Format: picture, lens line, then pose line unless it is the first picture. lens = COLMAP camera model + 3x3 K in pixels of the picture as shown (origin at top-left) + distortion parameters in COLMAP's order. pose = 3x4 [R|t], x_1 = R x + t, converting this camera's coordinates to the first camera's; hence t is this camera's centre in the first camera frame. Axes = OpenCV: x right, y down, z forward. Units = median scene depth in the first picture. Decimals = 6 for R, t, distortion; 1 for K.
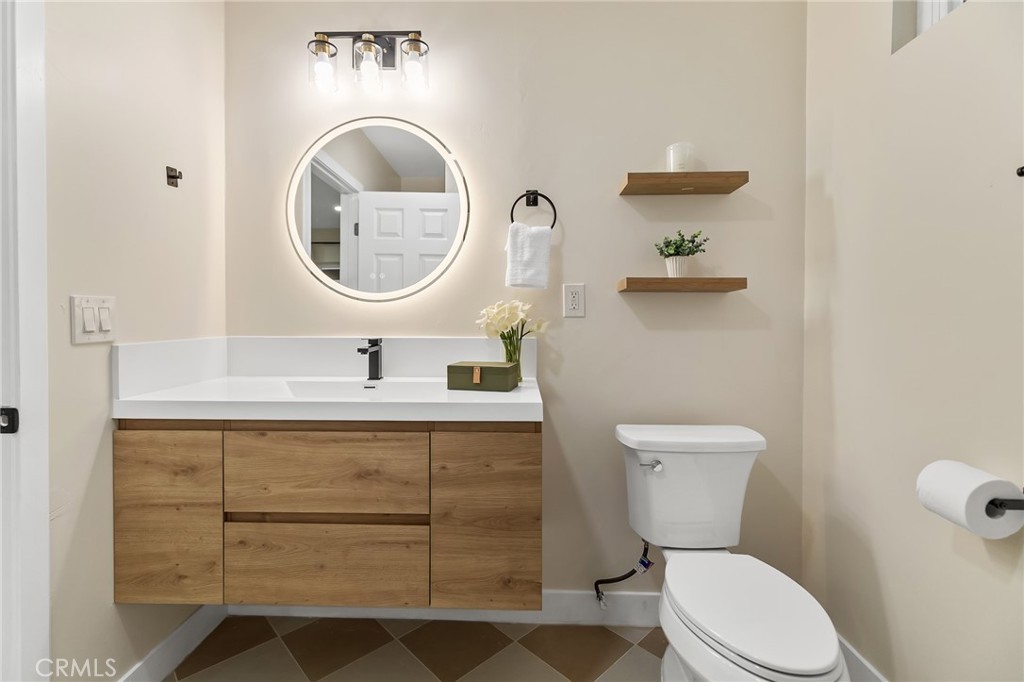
lens RADIAL K [[459.3, 0, 509.4], [0, 459.3, 324.4], [0, 0, 1]] dist [0.006821, -0.001262]
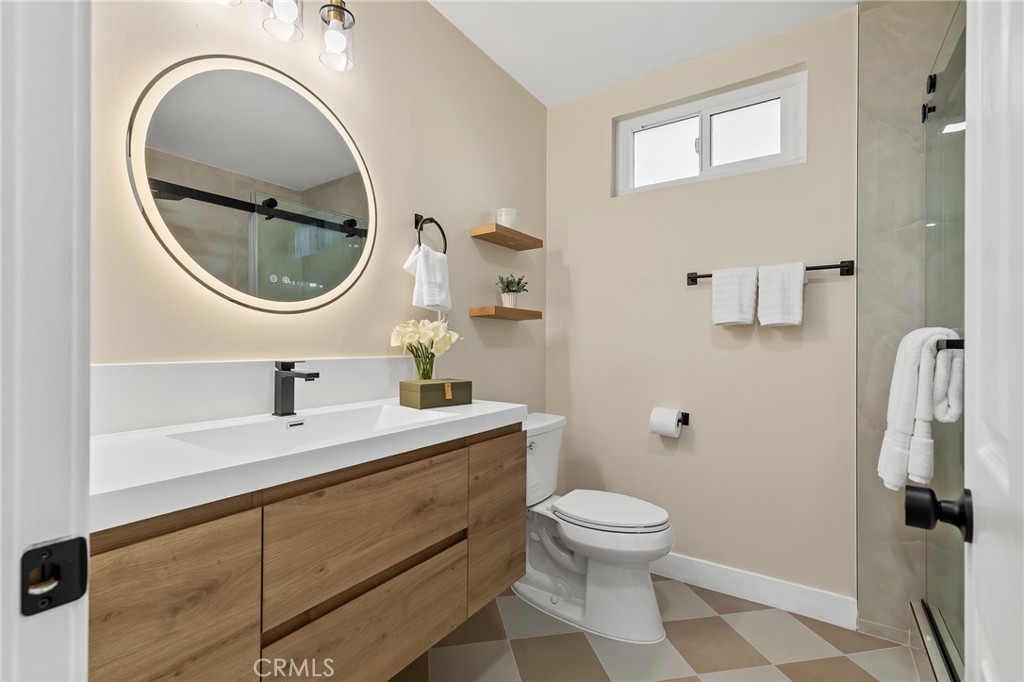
lens RADIAL K [[459.3, 0, 516.4], [0, 459.3, 343.2], [0, 0, 1]] dist [0.006821, -0.001262]
pose [[0.531131, 0.000539, 0.847290, -0.977092], [0.009392, 0.999935, -0.006524, 0.011385], [-0.847238, 0.011423, 0.531091, 0.358037]]
